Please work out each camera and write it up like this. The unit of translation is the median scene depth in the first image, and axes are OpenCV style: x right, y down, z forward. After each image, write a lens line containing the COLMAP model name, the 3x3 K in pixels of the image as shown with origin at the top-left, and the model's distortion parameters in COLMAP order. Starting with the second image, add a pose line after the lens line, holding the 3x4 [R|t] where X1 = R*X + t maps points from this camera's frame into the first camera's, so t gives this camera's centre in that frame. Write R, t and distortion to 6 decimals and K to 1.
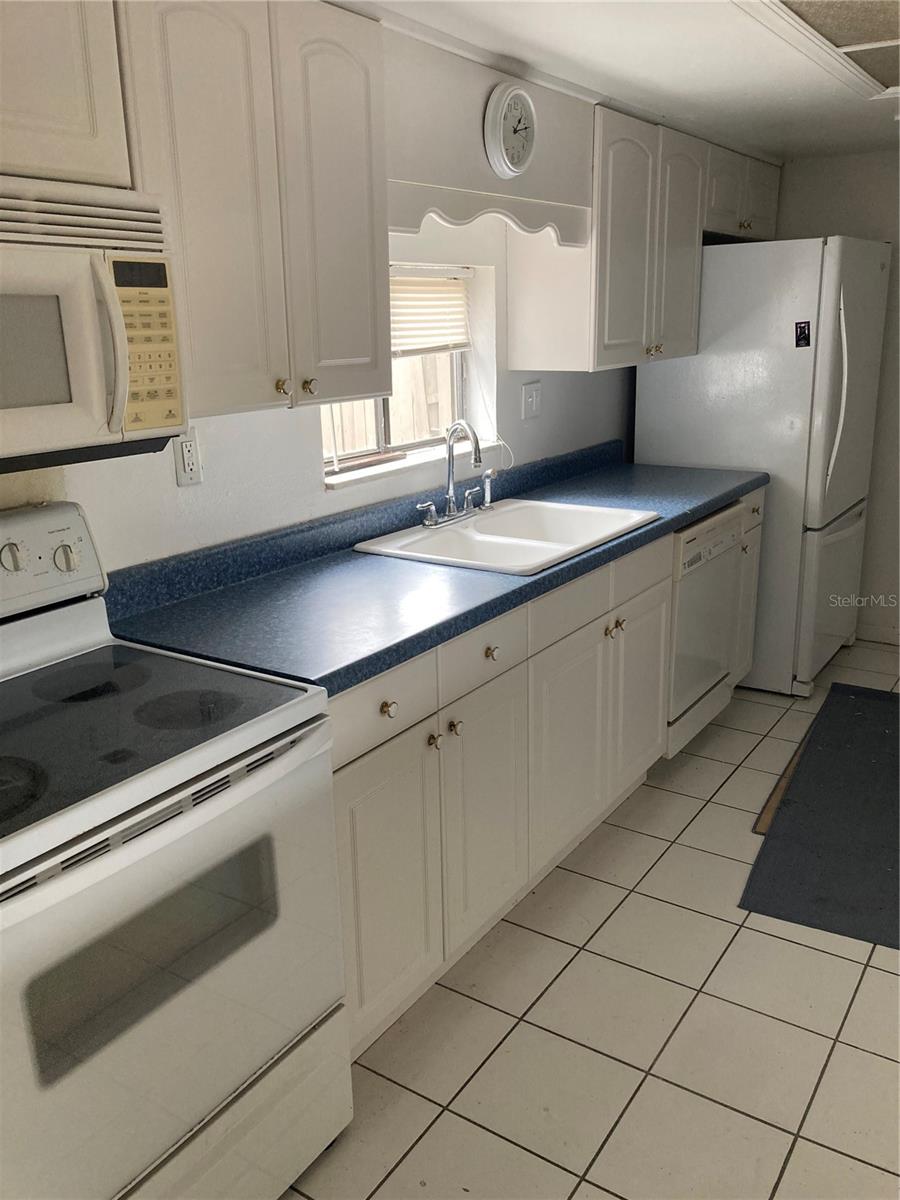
lens RADIAL K [[993.1, 0, 459.2], [0, 993.1, 612.8], [0, 0, 1]] dist [0.036024, -0.029615]
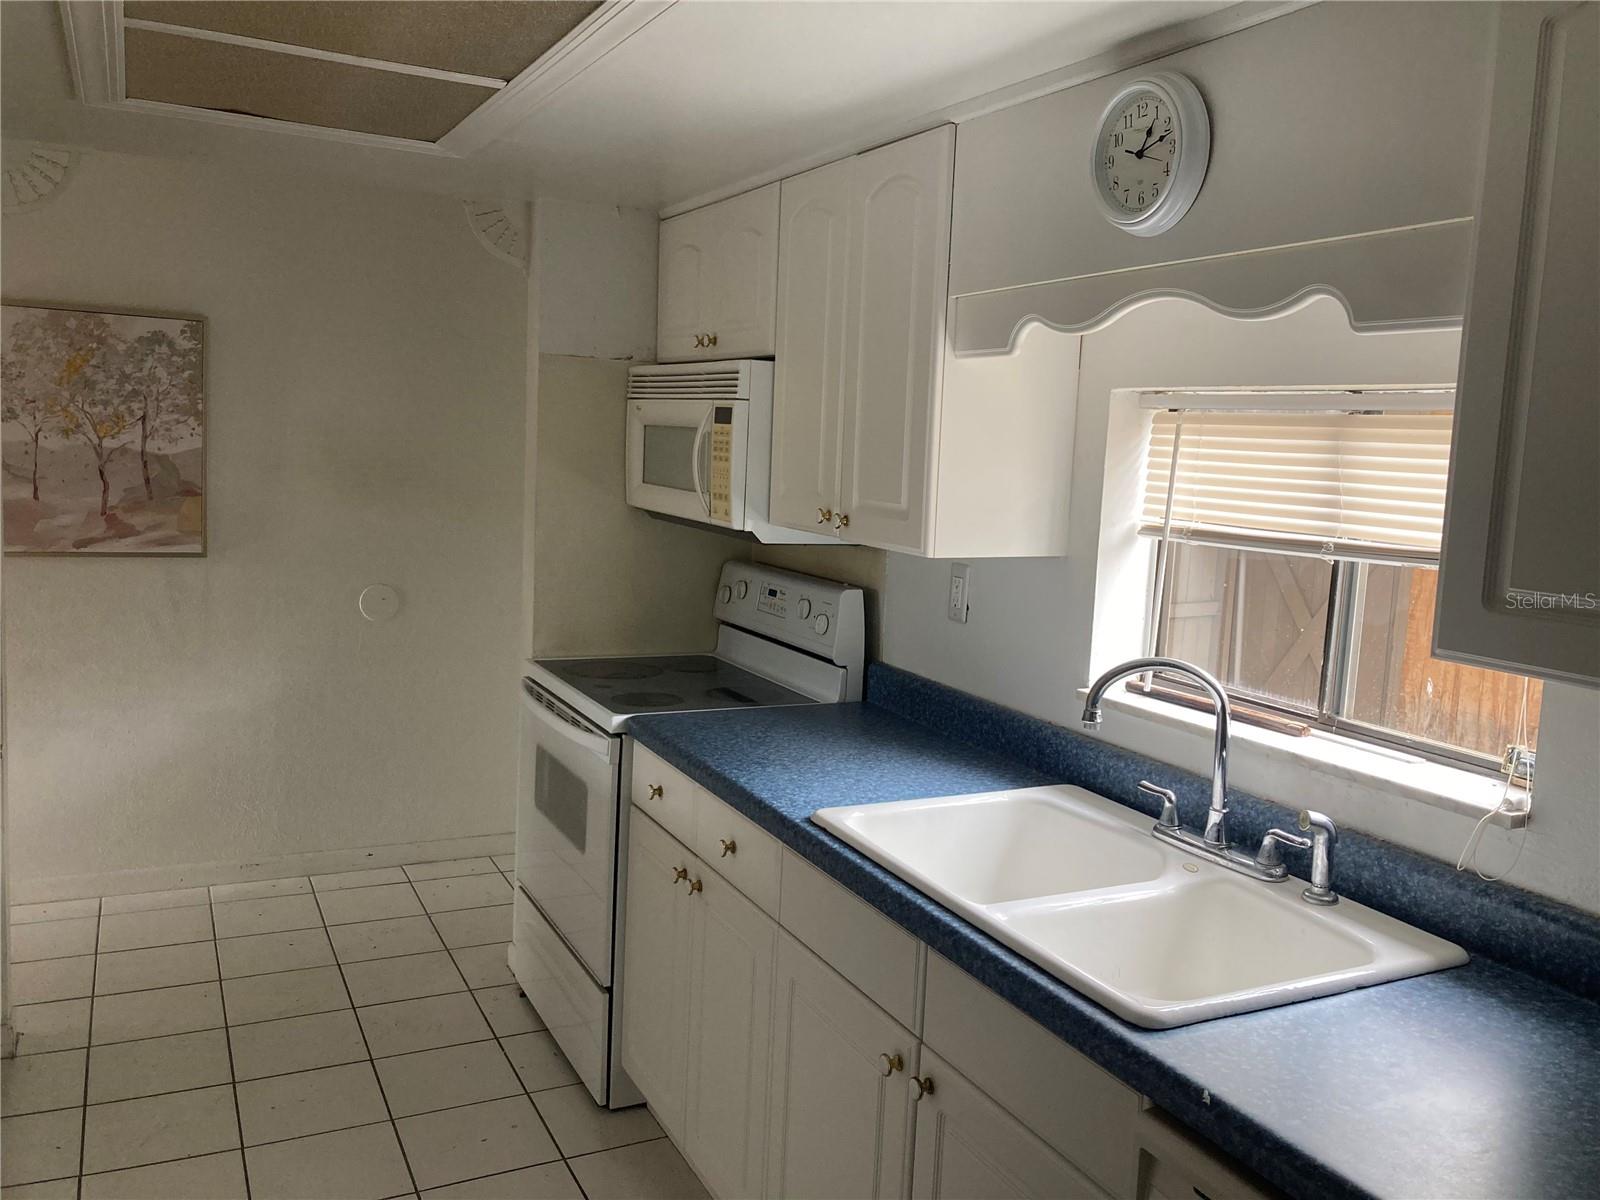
lens RADIAL K [[1324.1, 0, 806.6], [0, 1324.1, 587.5], [0, 0, 1]] dist [0.036024, -0.029615]
pose [[-0.507827, 0.094885, -0.856218, 0.792808], [-0.280042, 0.921750, 0.268241, -0.404967], [0.814671, 0.375997, -0.441518, 1.256483]]
